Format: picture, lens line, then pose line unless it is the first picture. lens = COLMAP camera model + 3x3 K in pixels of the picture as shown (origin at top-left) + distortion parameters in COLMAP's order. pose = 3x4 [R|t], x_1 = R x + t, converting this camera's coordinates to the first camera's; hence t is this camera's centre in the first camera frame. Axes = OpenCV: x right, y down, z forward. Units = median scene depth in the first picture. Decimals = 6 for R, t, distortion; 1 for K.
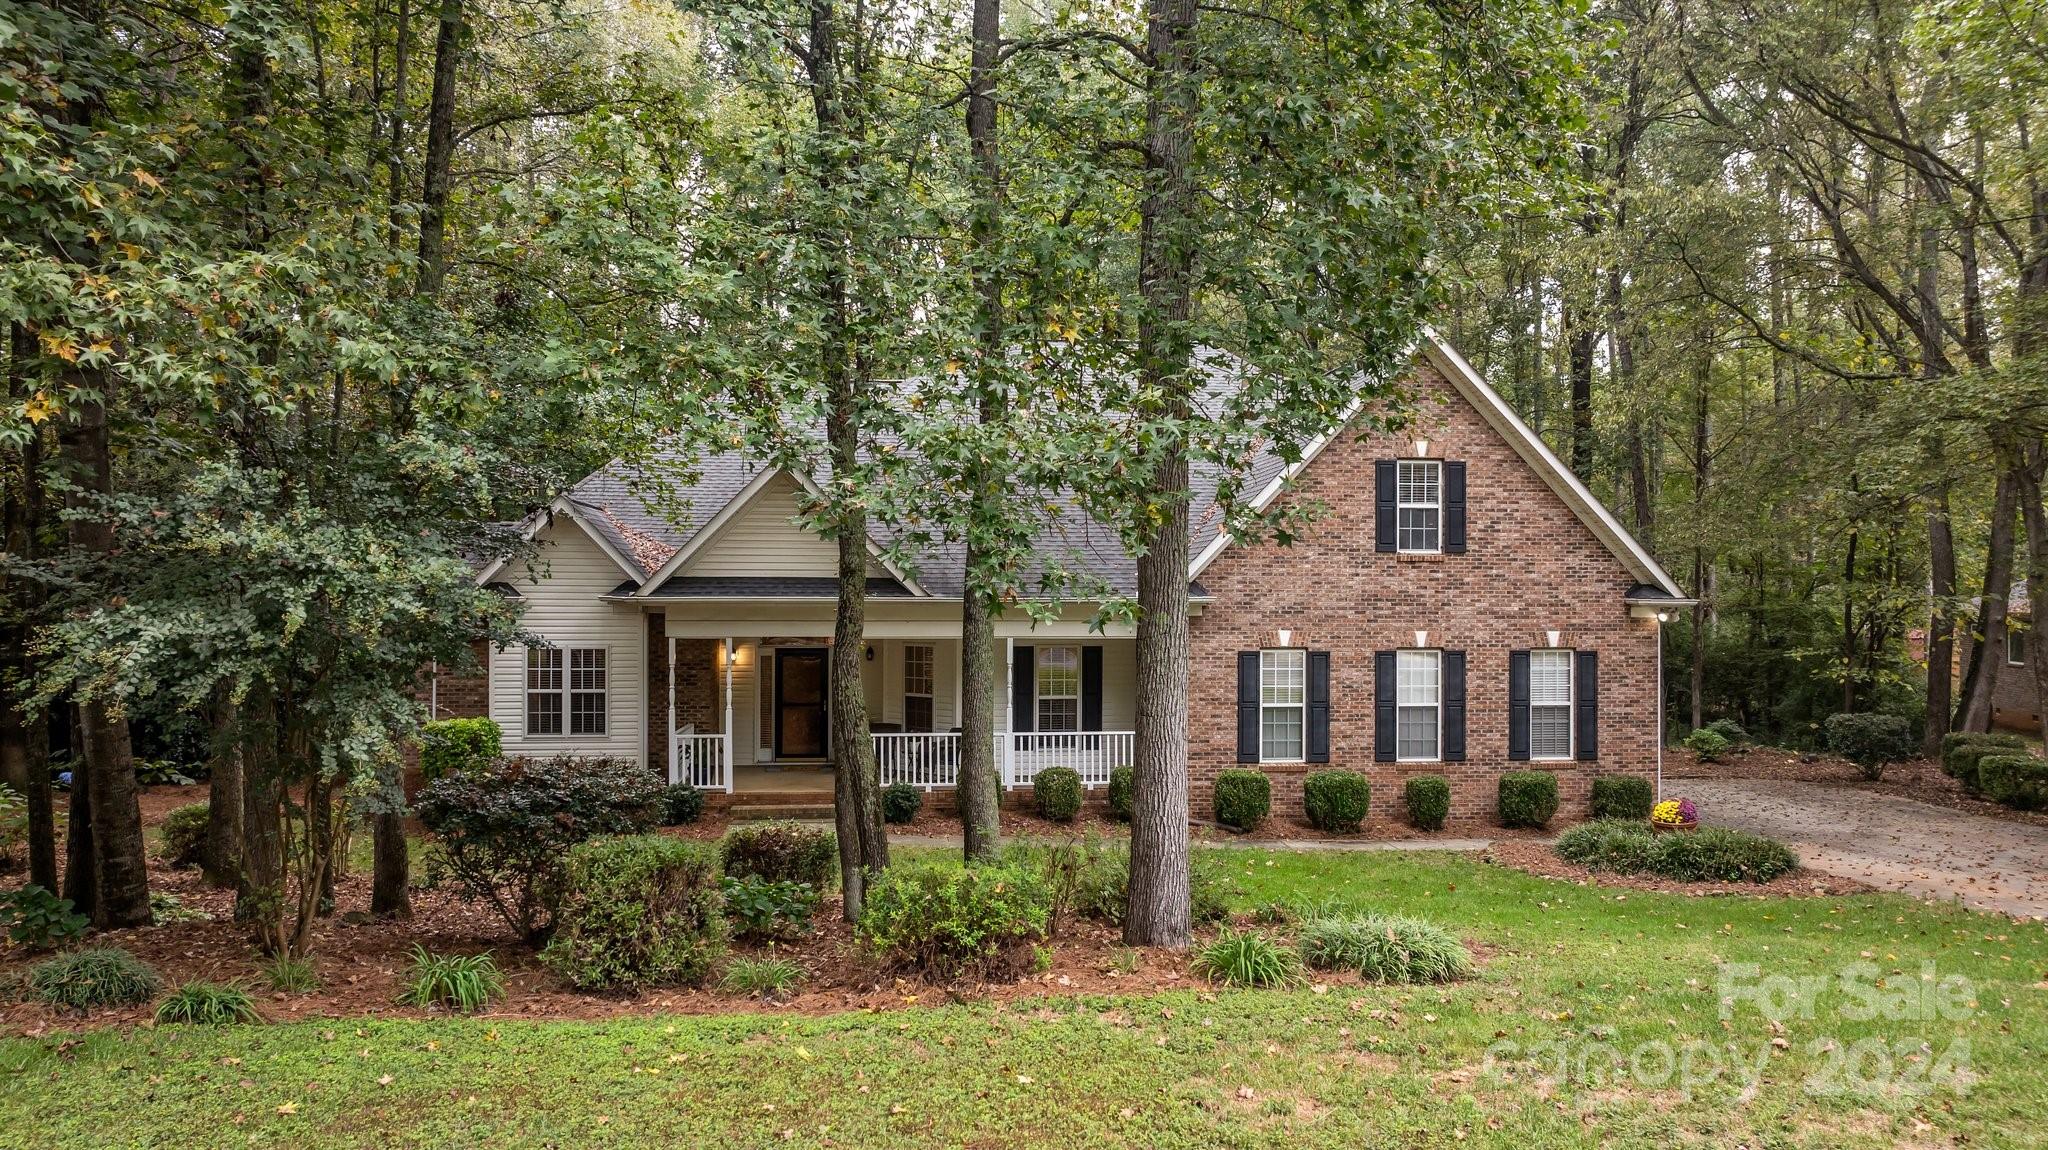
lens RADIAL K [[1473.0, 0, 1024.0], [0, 1473.0, 575.0], [0, 0, 1]] dist [-0.032300, 0.000960]
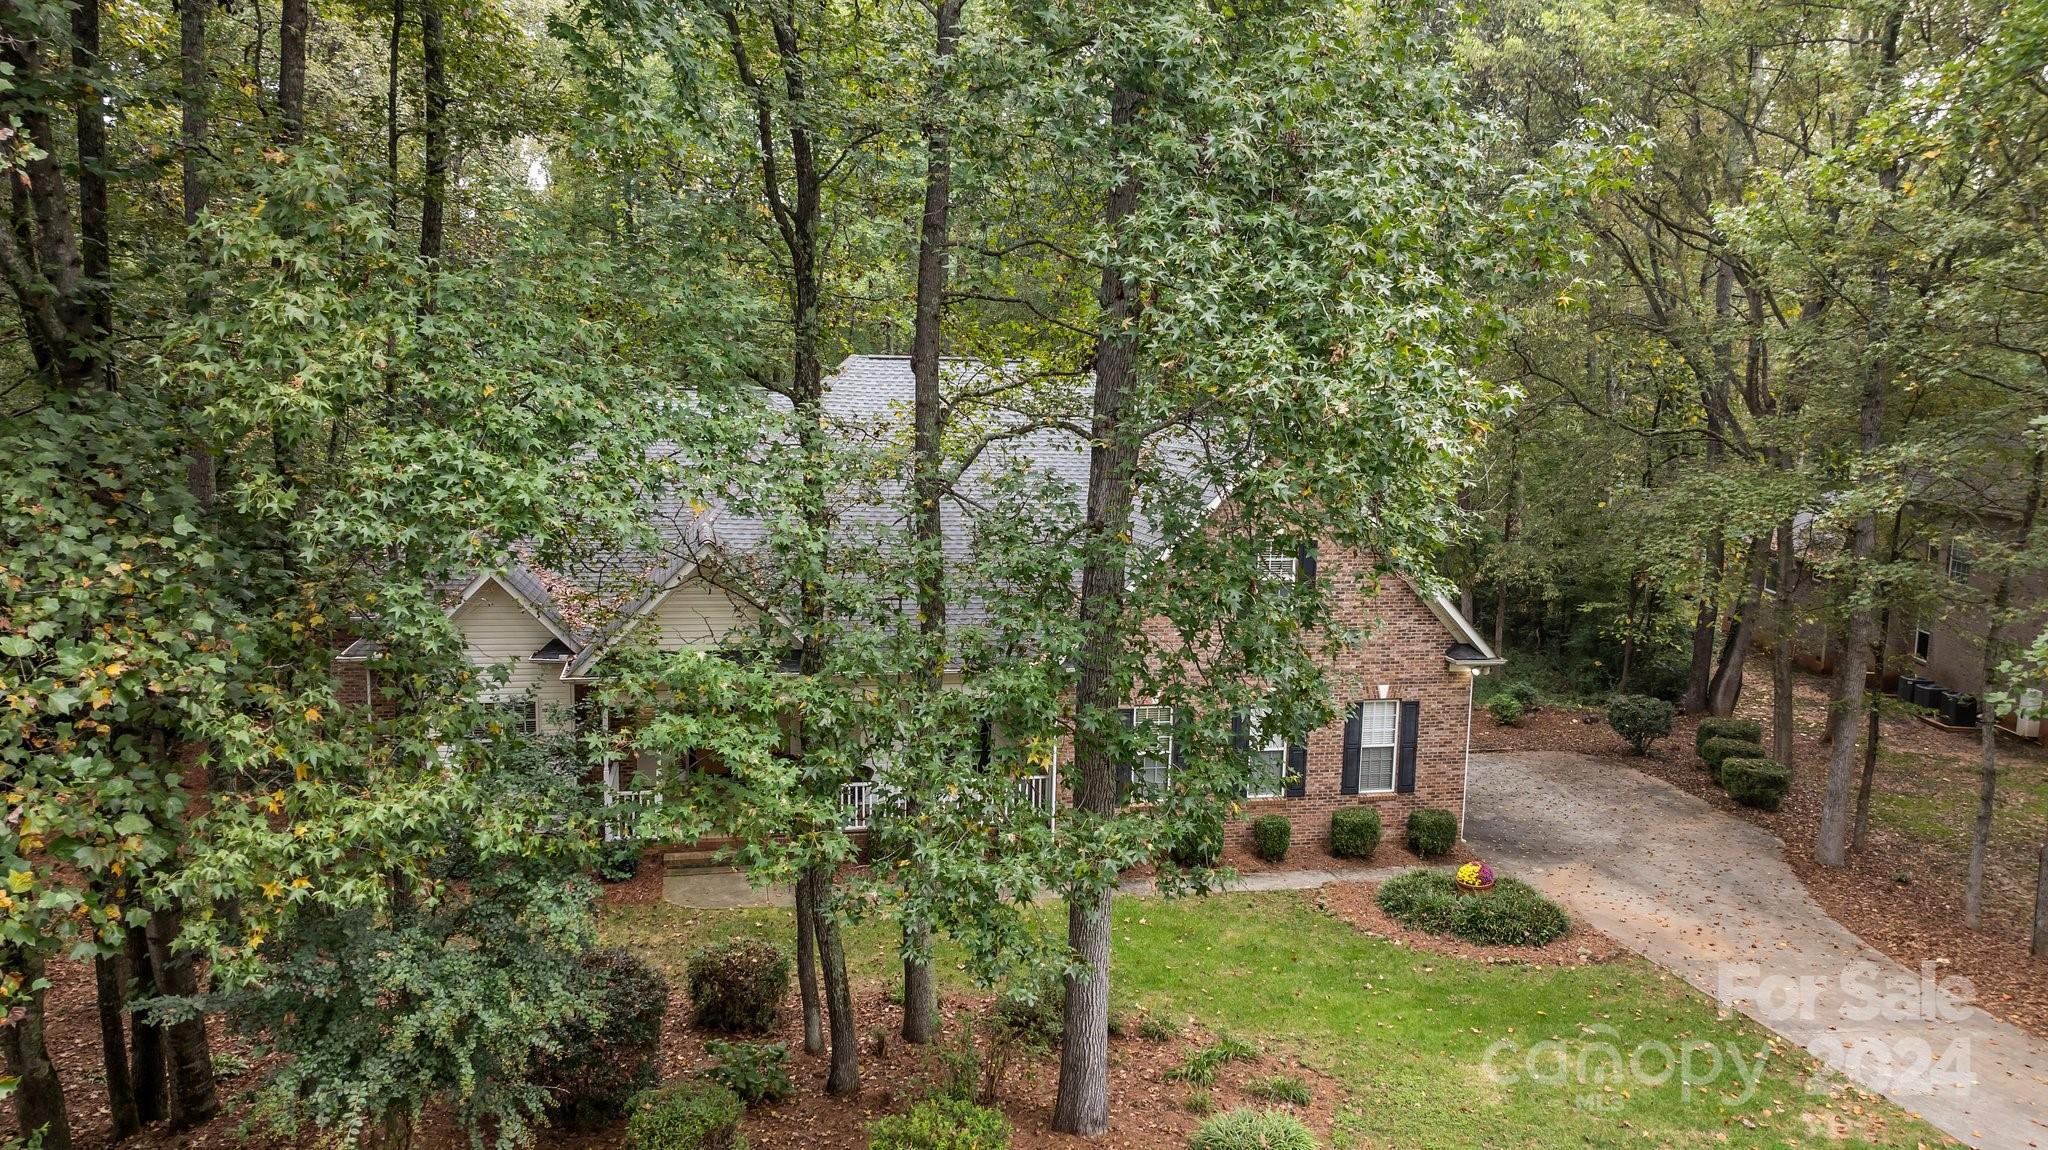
lens RADIAL K [[1473.0, 0, 1024.0], [0, 1473.0, 575.0], [0, 0, 1]] dist [-0.032300, 0.000960]
pose [[0.993137, 0.002469, 0.116928, -0.056526], [-0.019588, 0.989166, 0.145486, -0.212269], [-0.115302, -0.146778, 0.982426, -0.092594]]
